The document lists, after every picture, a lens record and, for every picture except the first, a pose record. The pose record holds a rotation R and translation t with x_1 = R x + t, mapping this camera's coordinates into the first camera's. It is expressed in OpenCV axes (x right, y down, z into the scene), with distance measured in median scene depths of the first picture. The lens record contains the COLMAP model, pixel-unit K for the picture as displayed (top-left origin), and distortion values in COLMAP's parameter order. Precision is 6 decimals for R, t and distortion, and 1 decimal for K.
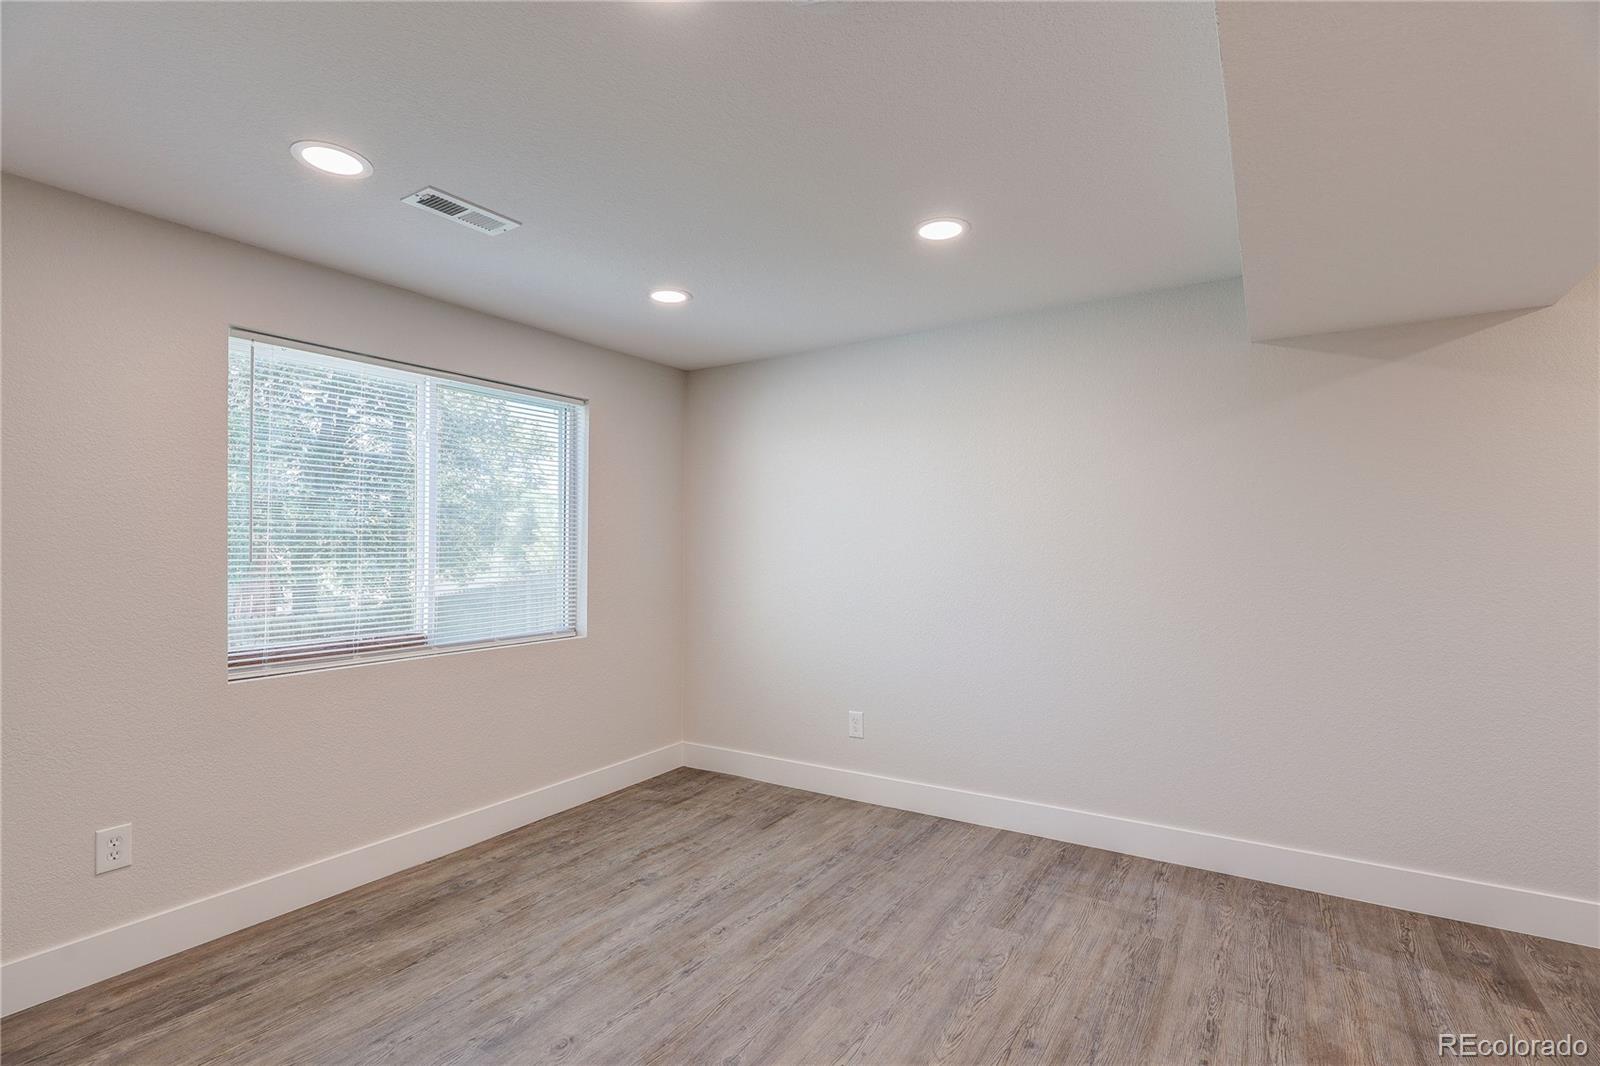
lens RADIAL K [[734.3, 0, 800.0], [0, 734.3, 533.0], [0, 0, 1]] dist [0.000787, 0.000003]
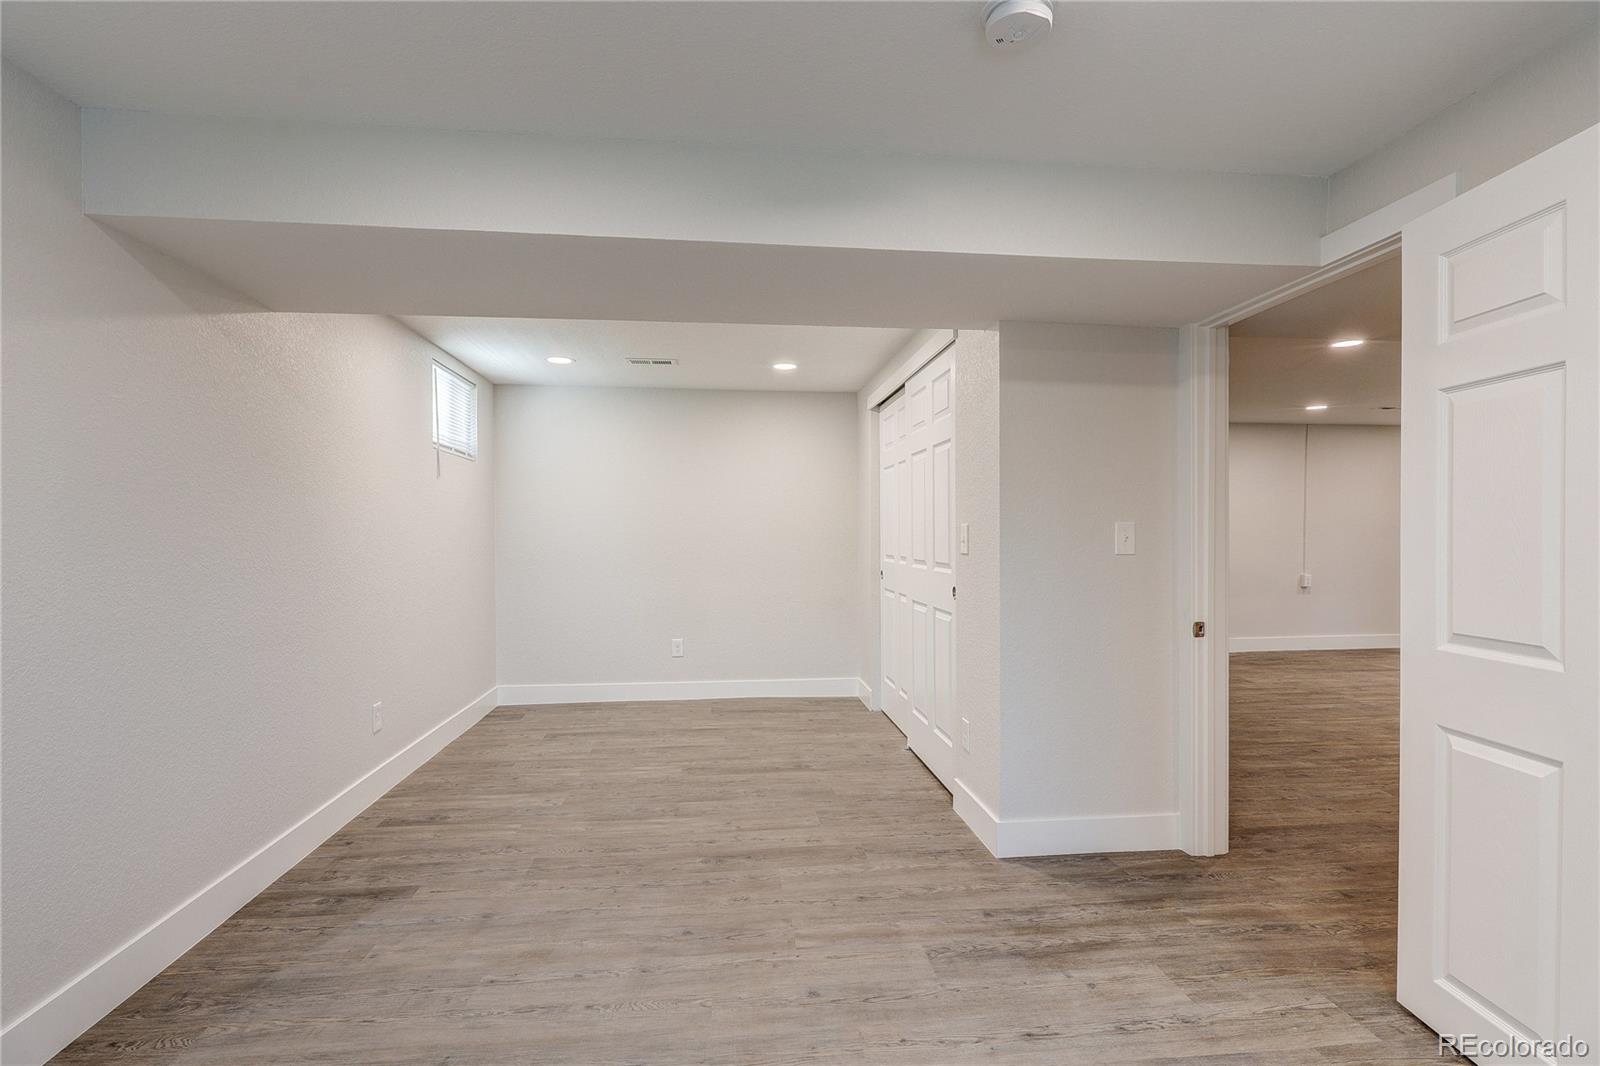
lens RADIAL K [[757.2, 0, 798.7], [0, 757.2, 534.6], [0, 0, 1]] dist [-0.001990, -0.000231]
pose [[-0.637315, 0.001339, 0.770602, -0.324514], [-0.015453, 0.999775, -0.014517, 0.027226], [-0.770449, -0.021160, -0.637151, 0.965101]]
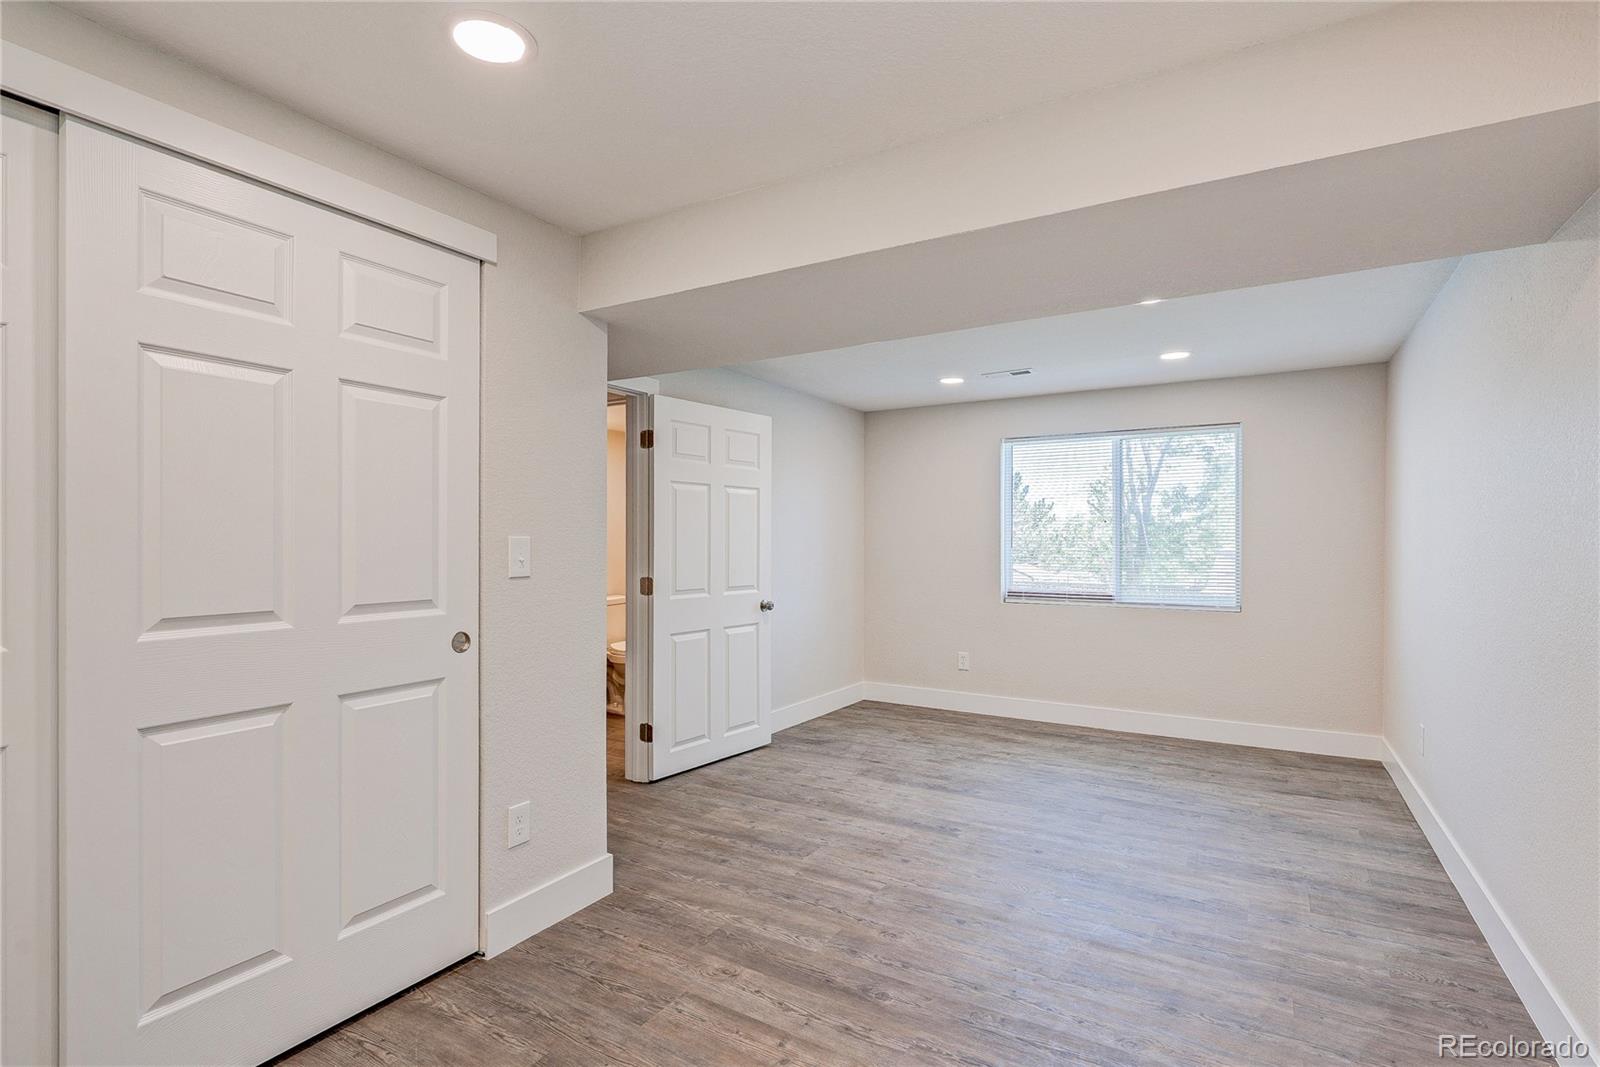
lens RADIAL K [[757.2, 0, 798.7], [0, 757.2, 535.1], [0, 0, 1]] dist [-0.001990, -0.000231]
pose [[0.036772, -0.003880, -0.999316, 1.323527], [0.022464, 0.999743, -0.003055, -0.003540], [0.999071, -0.022336, 0.036850, 0.289184]]
